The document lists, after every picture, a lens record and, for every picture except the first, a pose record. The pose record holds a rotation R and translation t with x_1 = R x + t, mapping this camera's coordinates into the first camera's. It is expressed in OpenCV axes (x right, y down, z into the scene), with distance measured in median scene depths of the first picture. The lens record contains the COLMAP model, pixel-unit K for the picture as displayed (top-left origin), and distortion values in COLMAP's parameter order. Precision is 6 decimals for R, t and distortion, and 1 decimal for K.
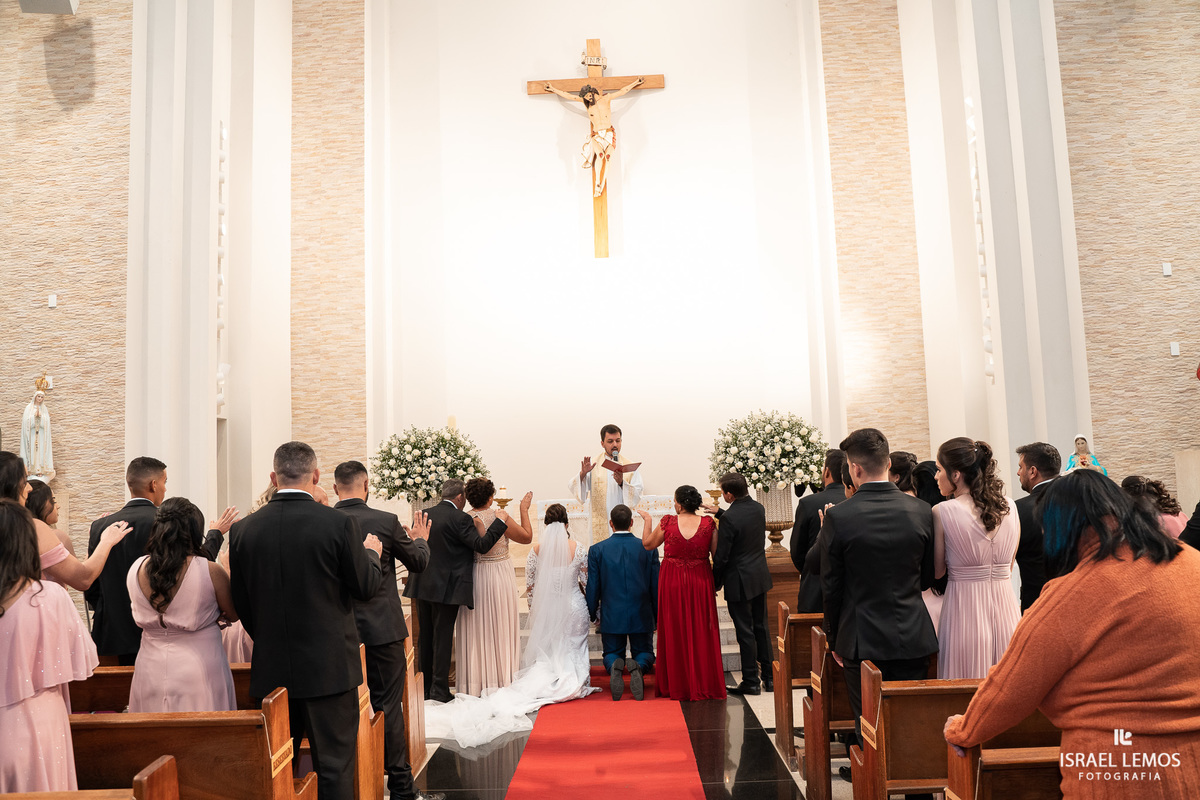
lens RADIAL K [[994.9, 0, 599.4], [0, 994.9, 403.8], [0, 0, 1]] dist [-0.078842, 0.006539]
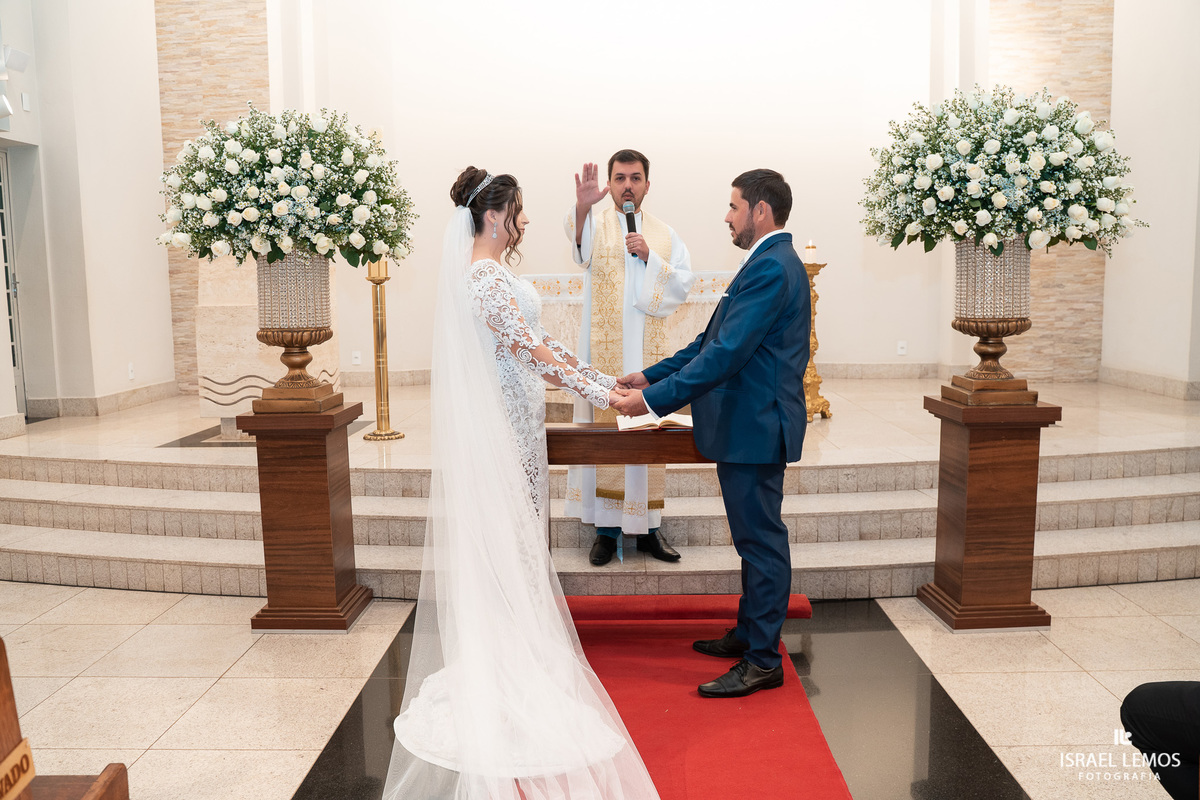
lens RADIAL K [[994.9, 0, 599.4], [0, 994.9, 403.8], [0, 0, 1]] dist [-0.078842, 0.006539]
pose [[0.999837, 0.017919, 0.002112, -0.018952], [-0.017968, 0.978207, 0.206854, 0.064936], [0.001640, -0.206858, 0.978370, 0.526702]]
